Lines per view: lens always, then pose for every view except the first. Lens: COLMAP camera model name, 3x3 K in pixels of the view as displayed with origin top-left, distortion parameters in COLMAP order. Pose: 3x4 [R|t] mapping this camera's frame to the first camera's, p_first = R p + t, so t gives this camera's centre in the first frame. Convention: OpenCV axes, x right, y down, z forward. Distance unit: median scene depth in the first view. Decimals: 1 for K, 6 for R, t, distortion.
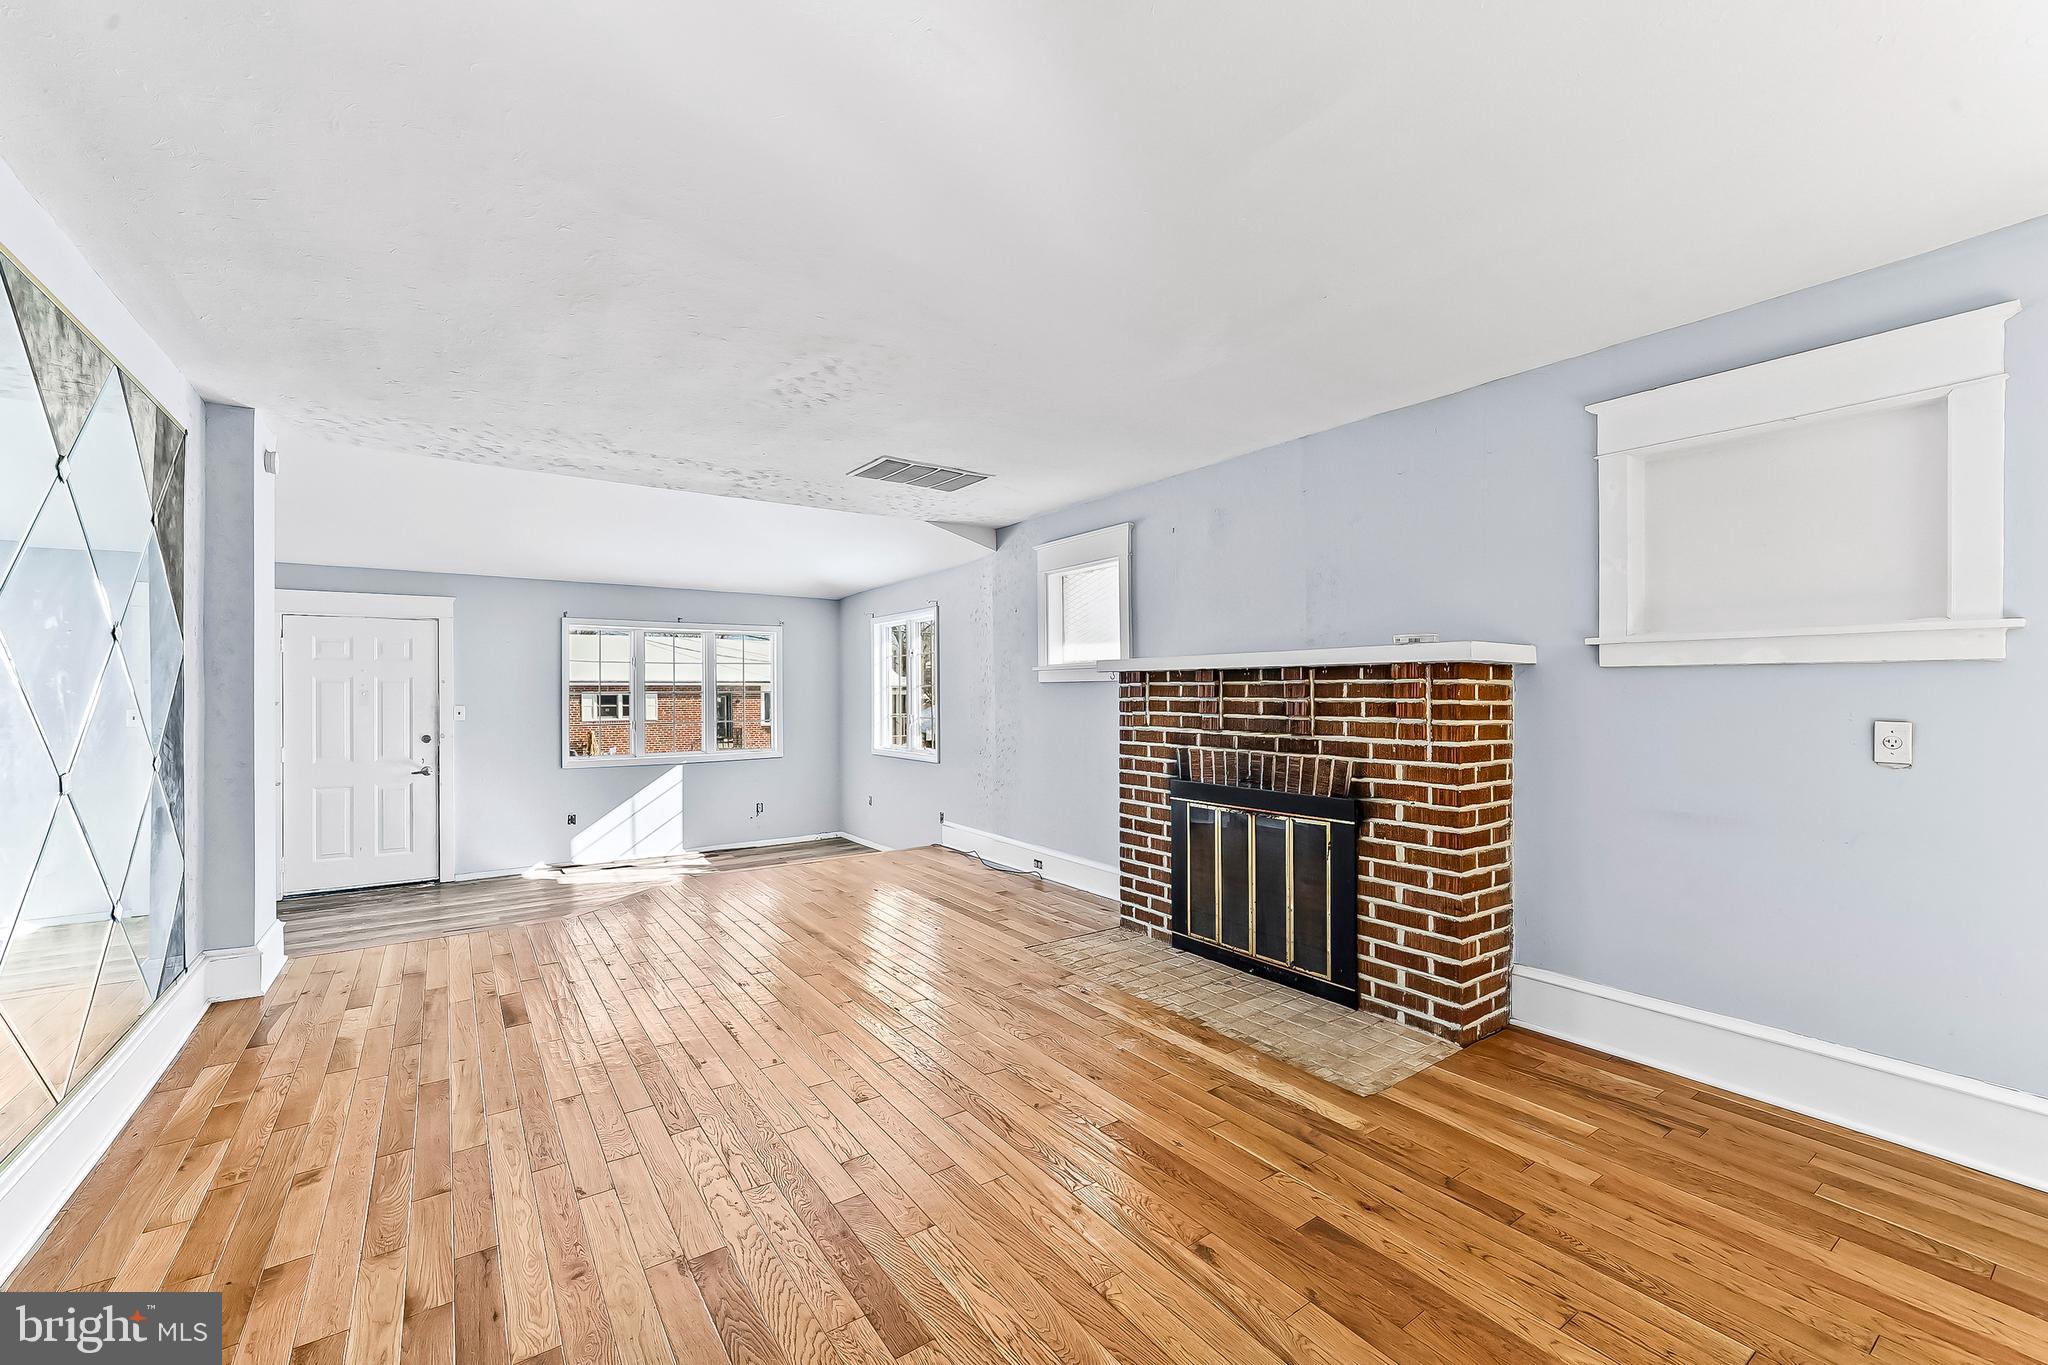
lens RADIAL K [[842.1, 0, 1018.0], [0, 842.1, 690.4], [0, 0, 1]] dist [0.009763, -0.000075]
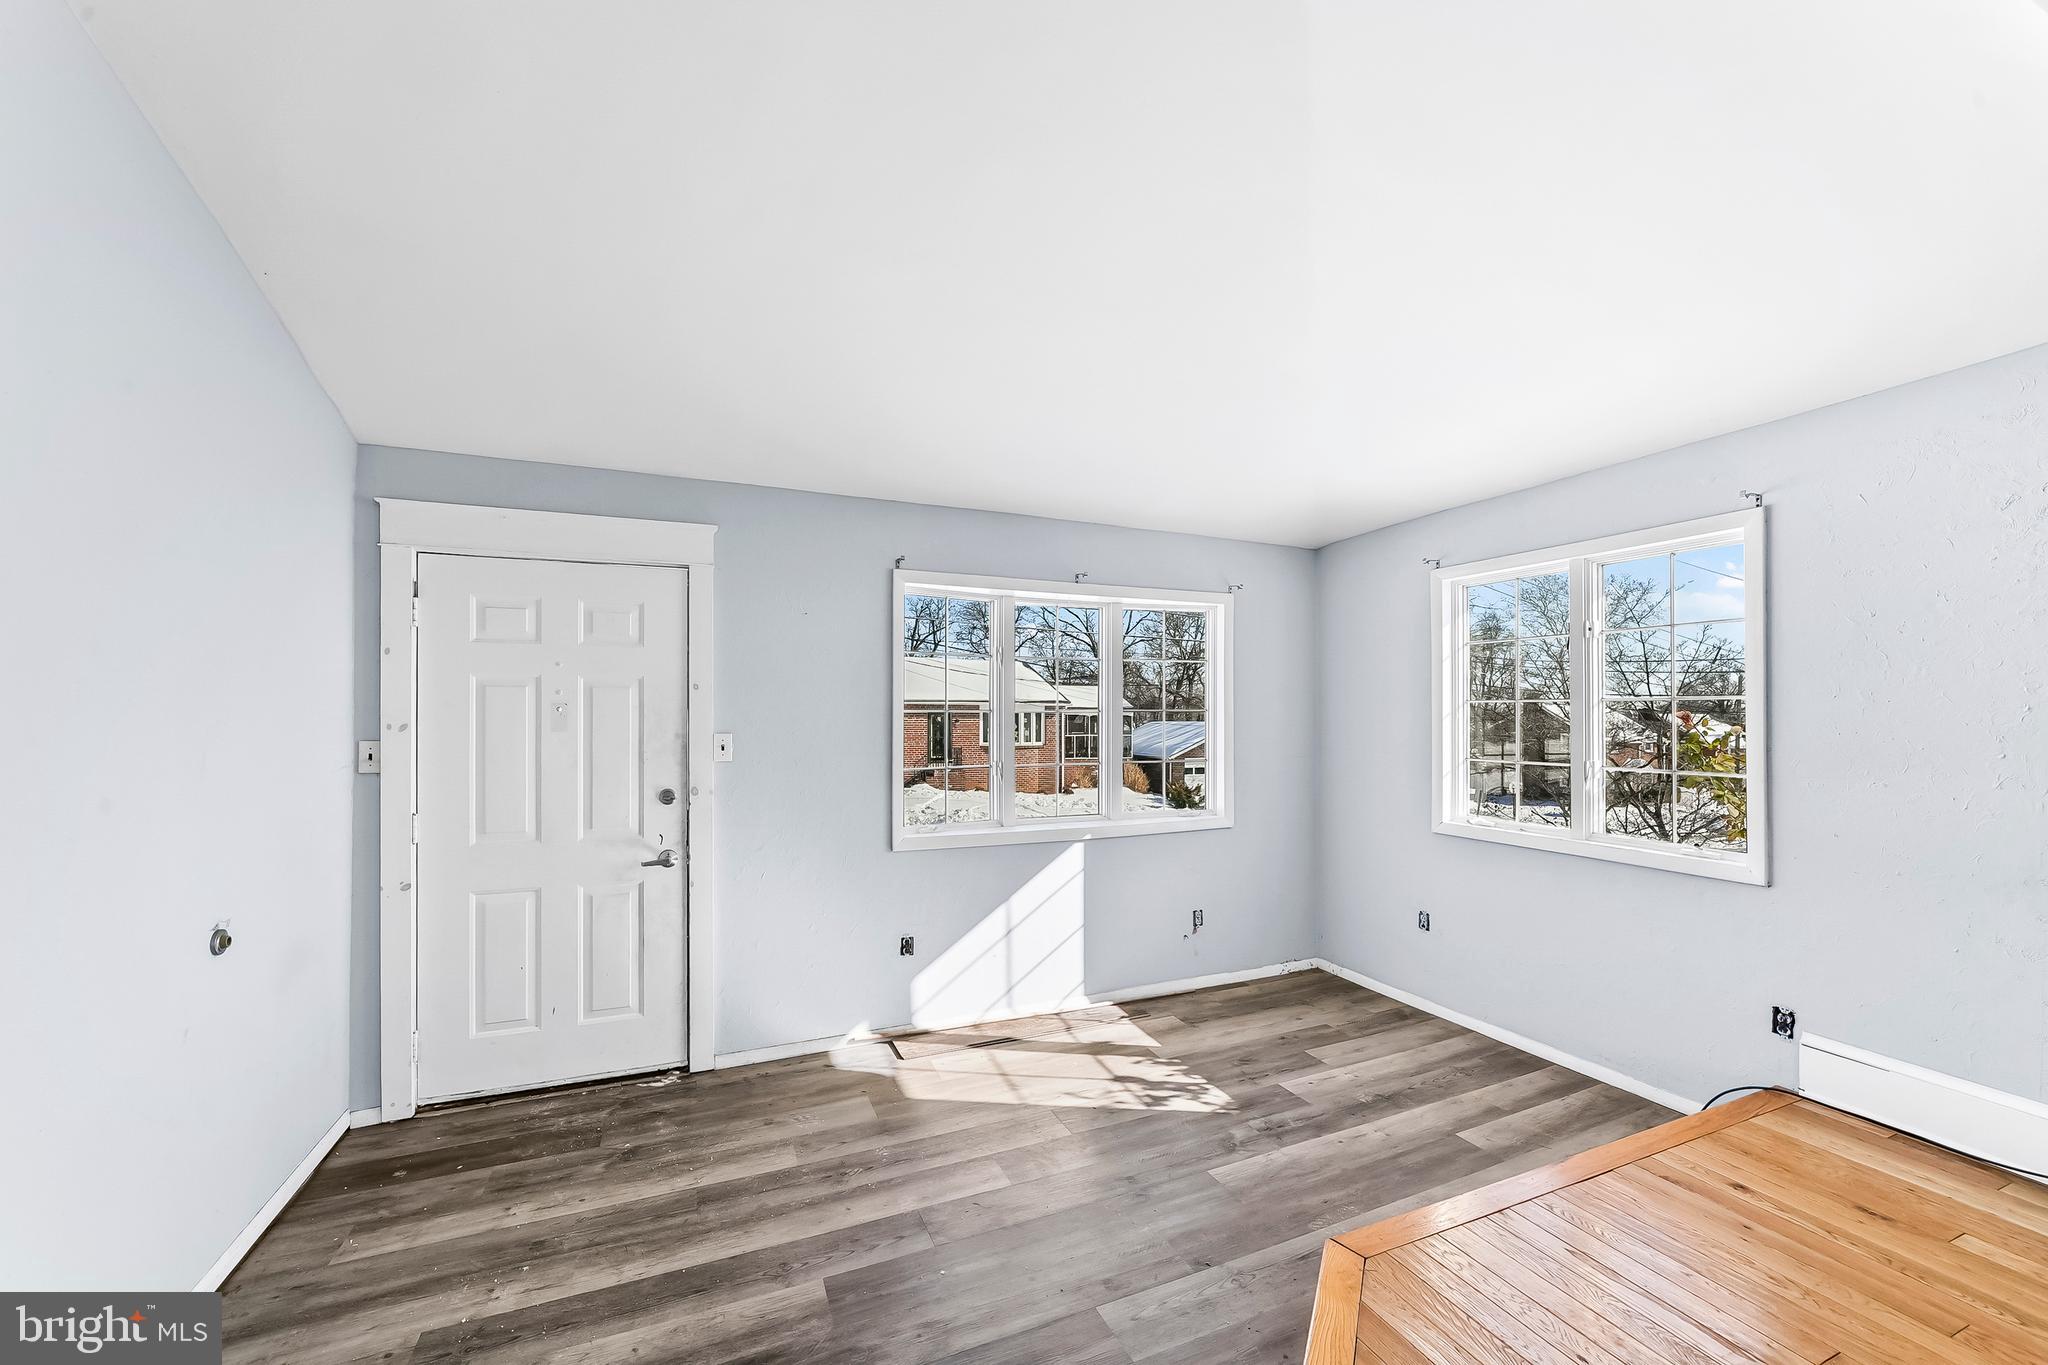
lens RADIAL K [[804.2, 0, 1035.2], [0, 804.2, 719.0], [0, 0, 1]] dist [-0.007413, -0.000168]
pose [[0.980685, 0.009220, -0.195377, -0.376019], [-0.007492, 0.999926, 0.009581, 0.003085], [0.195451, -0.007932, 0.980681, 0.553007]]
